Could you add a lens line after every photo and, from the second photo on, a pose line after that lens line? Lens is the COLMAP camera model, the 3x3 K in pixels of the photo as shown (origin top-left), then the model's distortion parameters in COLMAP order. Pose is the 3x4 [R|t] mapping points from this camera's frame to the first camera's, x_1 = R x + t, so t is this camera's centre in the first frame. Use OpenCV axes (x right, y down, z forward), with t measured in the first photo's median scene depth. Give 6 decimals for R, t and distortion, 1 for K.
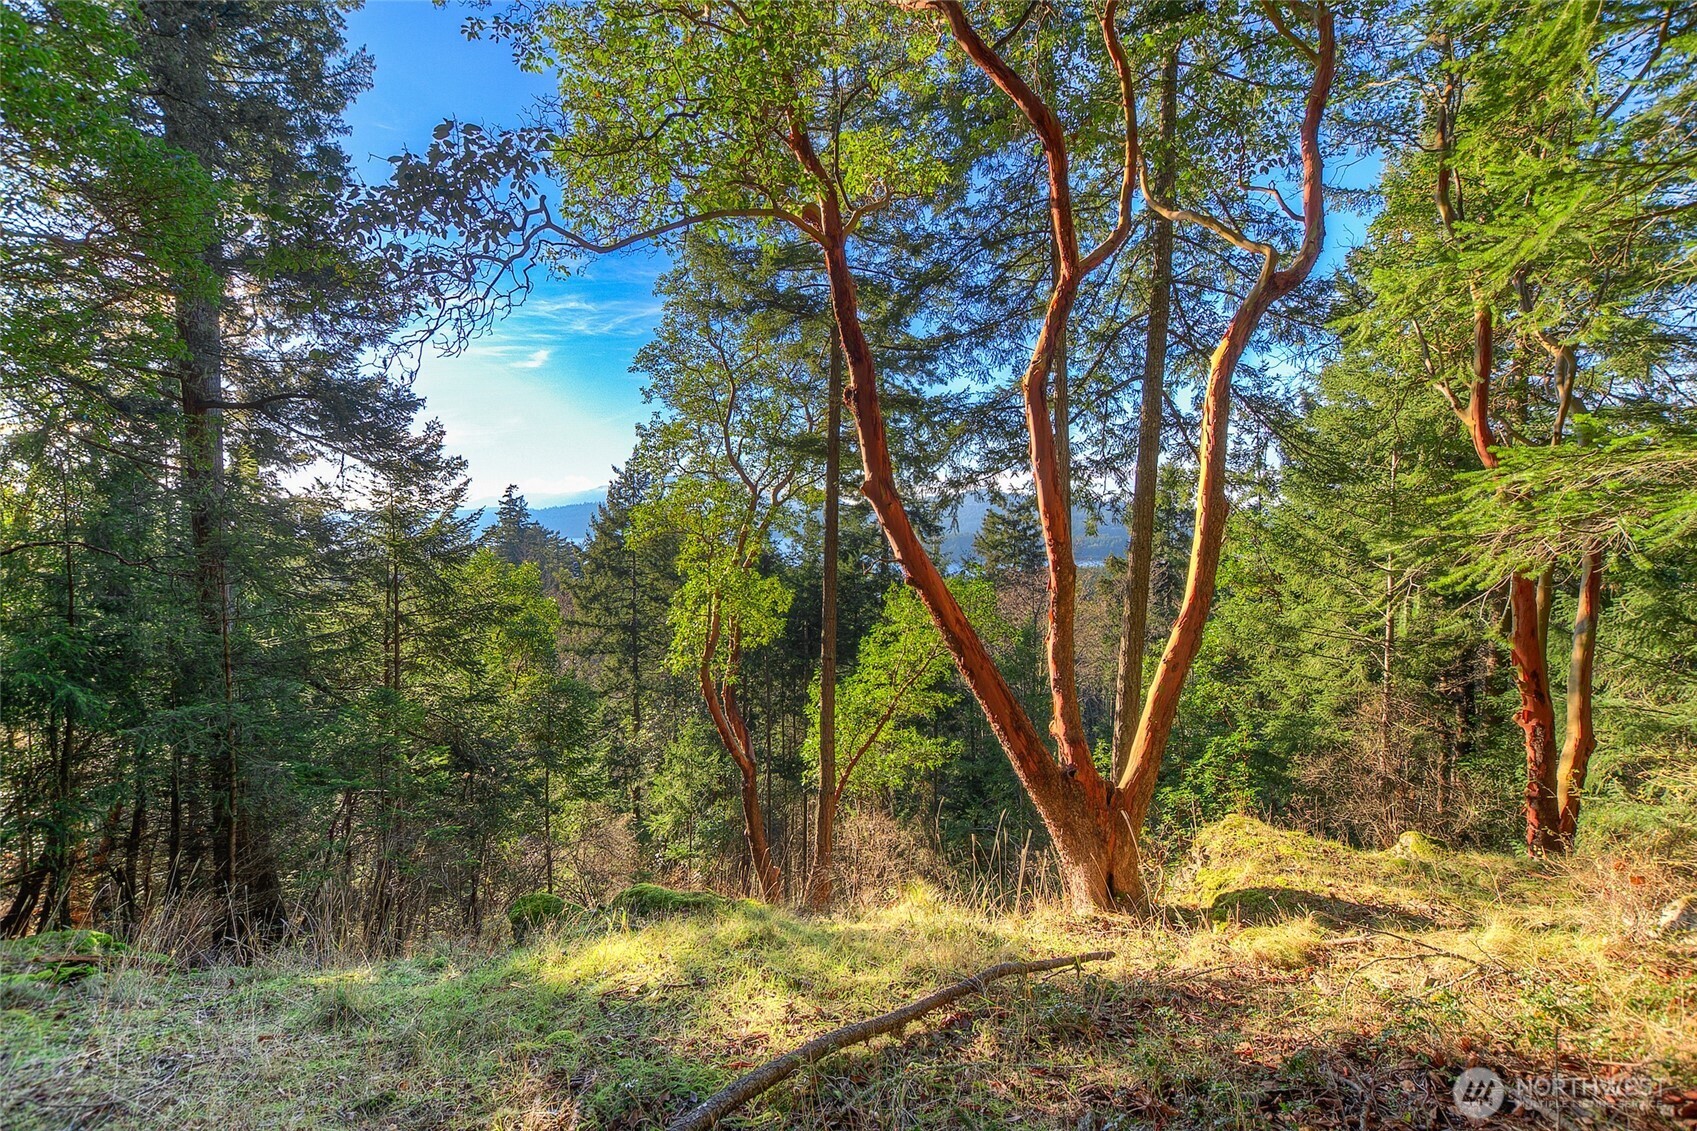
lens RADIAL K [[737.6, 0, 856.4], [0, 737.6, 560.8], [0, 0, 1]] dist [-0.015109, -0.000018]
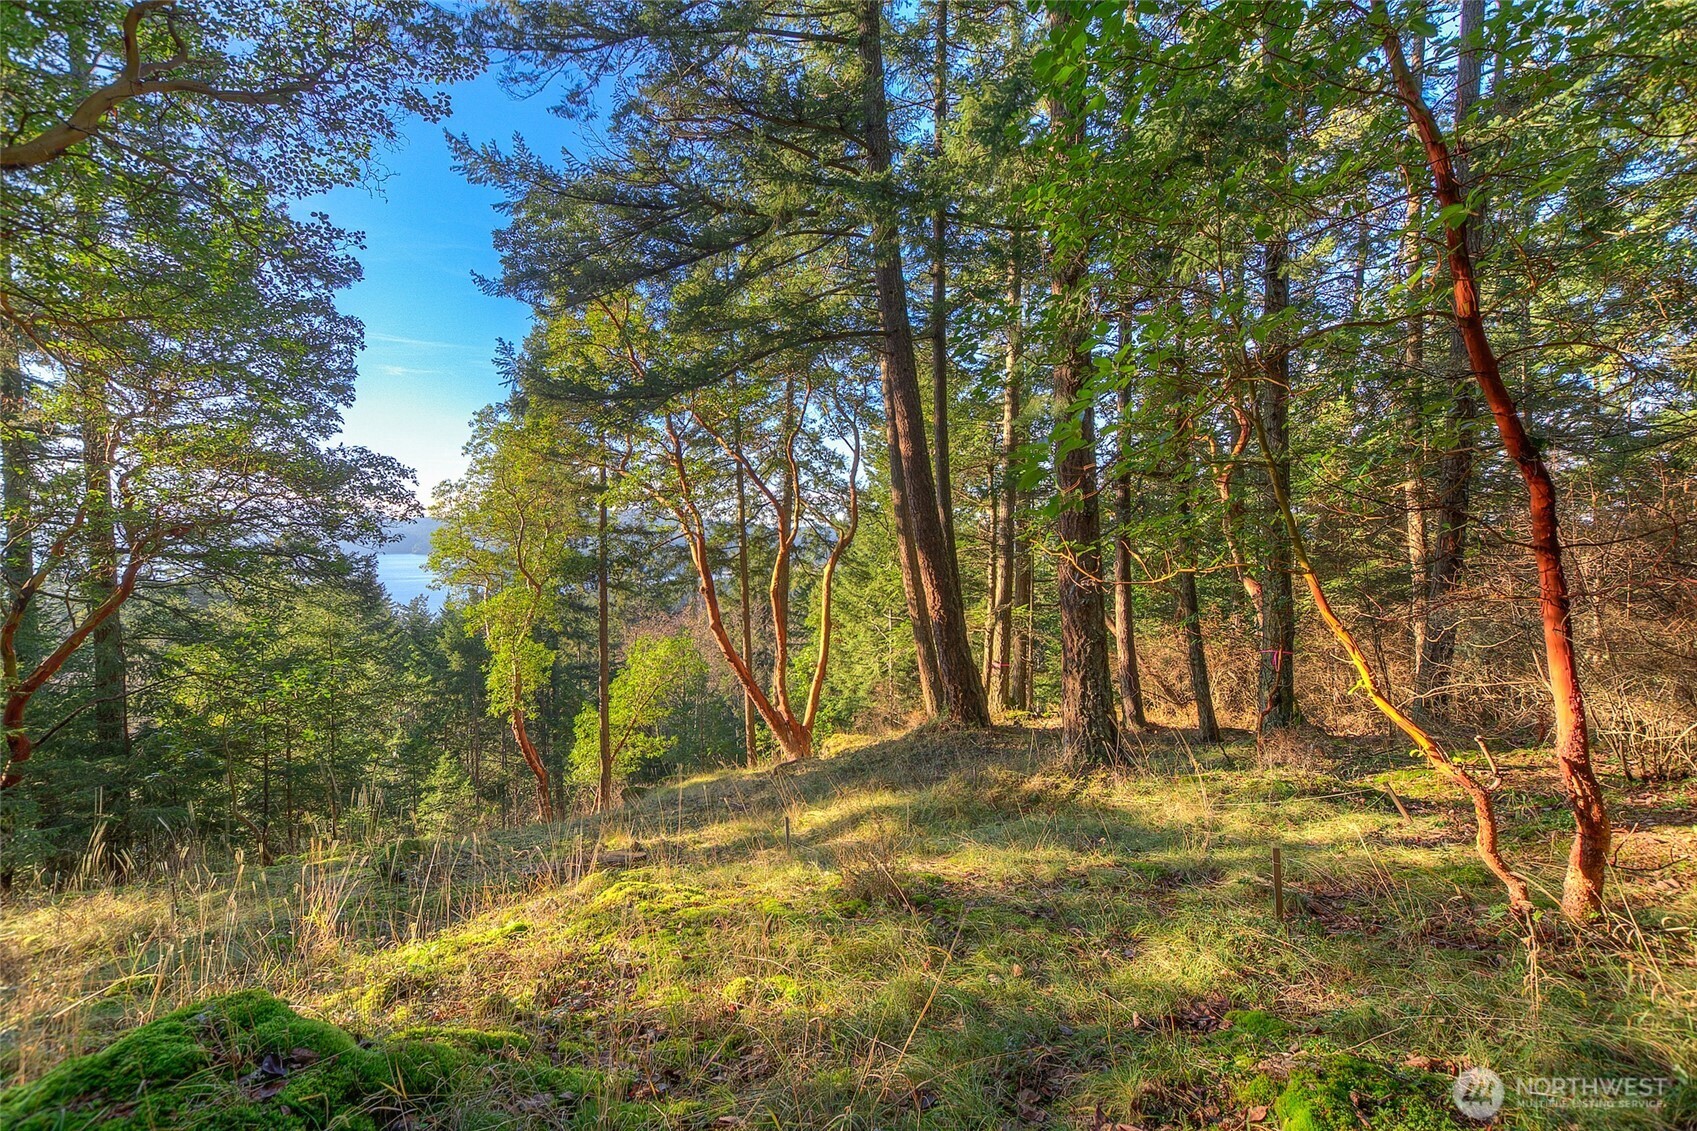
lens RADIAL K [[758.9, 0, 851.1], [0, 758.9, 555.8], [0, 0, 1]] dist [-0.014091, -0.000037]
pose [[0.851425, -0.017972, 0.524168, -0.444197], [0.028219, 0.999535, -0.011566, -0.138036], [-0.523716, 0.024639, 0.851536, -0.713577]]
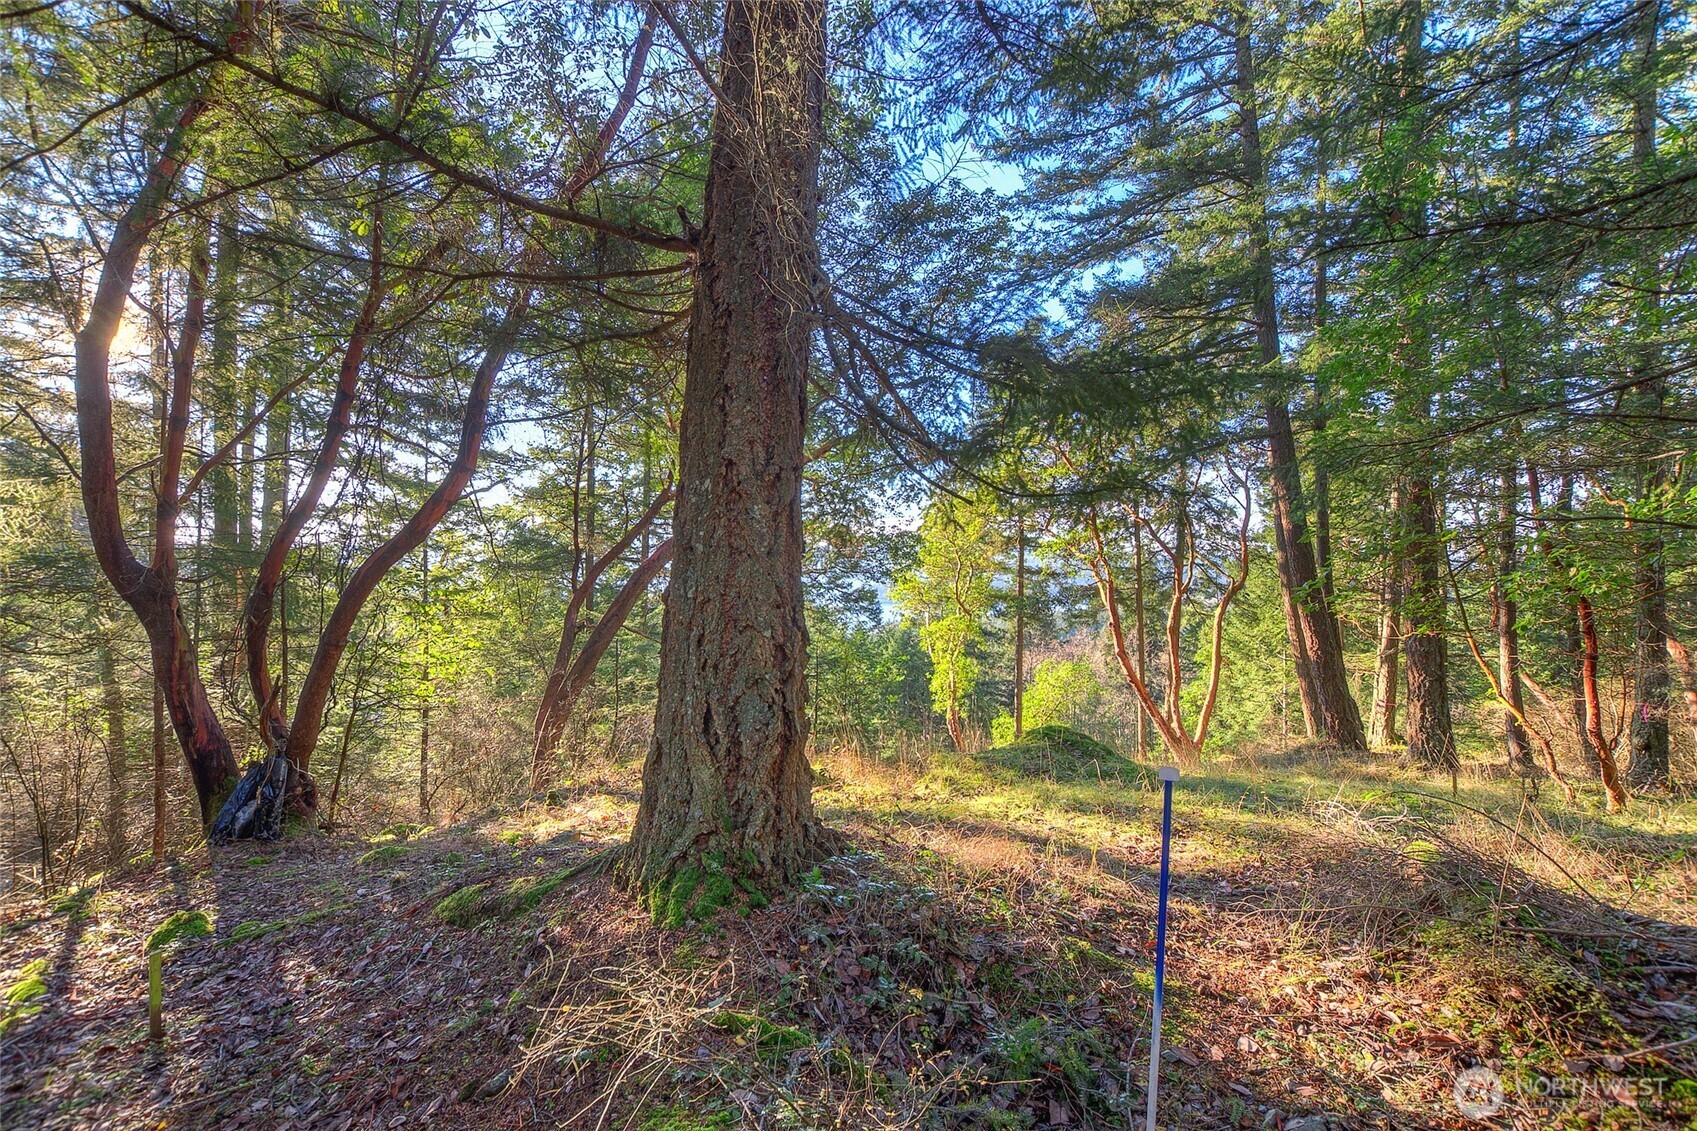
lens RADIAL K [[758.9, 0, 851.1], [0, 758.9, 555.8], [0, 0, 1]] dist [-0.014091, -0.000037]
pose [[0.997584, 0.009543, 0.068812, -0.641825], [-0.005772, 0.998481, -0.054792, -0.155751], [-0.069230, 0.054263, 0.996124, -1.059367]]
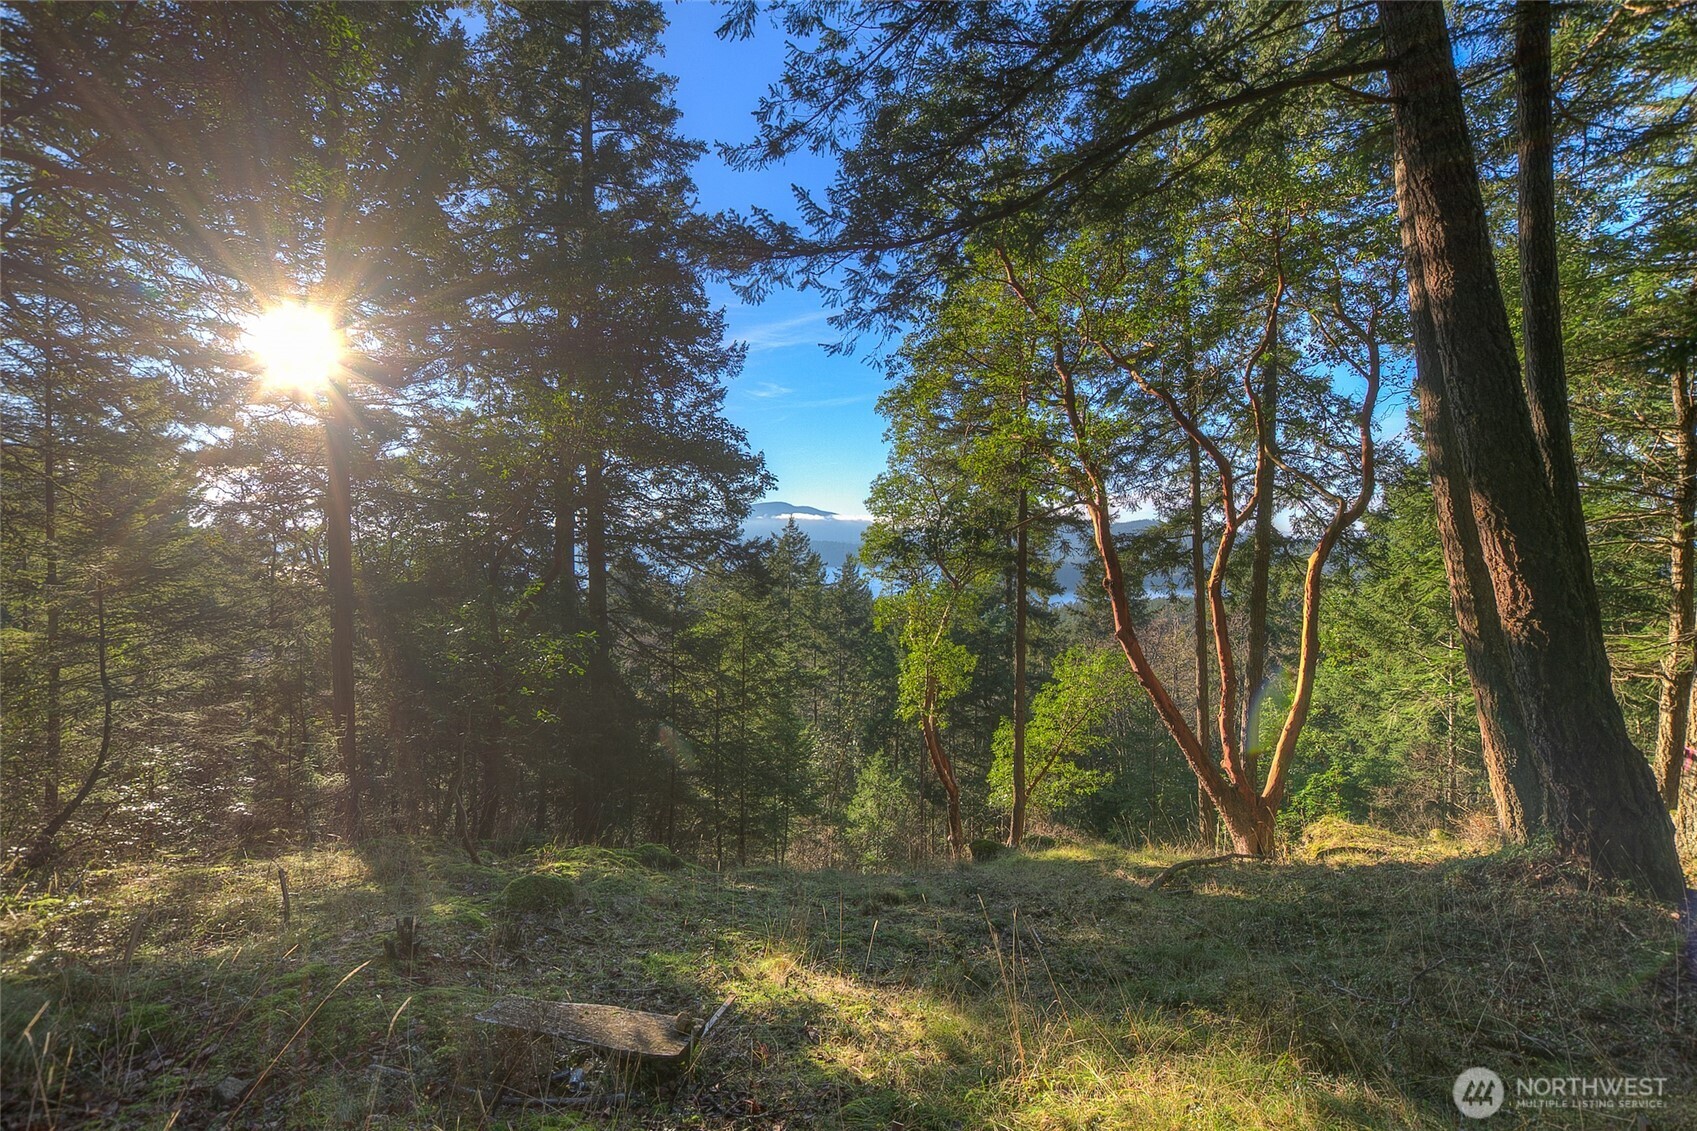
lens RADIAL K [[758.9, 0, 851.1], [0, 758.9, 555.8], [0, 0, 1]] dist [-0.014091, -0.000037]
pose [[0.995960, -0.003060, -0.089744, -0.222518], [-0.000547, 0.999194, -0.040138, -0.099296], [0.089794, 0.040025, 0.995156, -0.449803]]
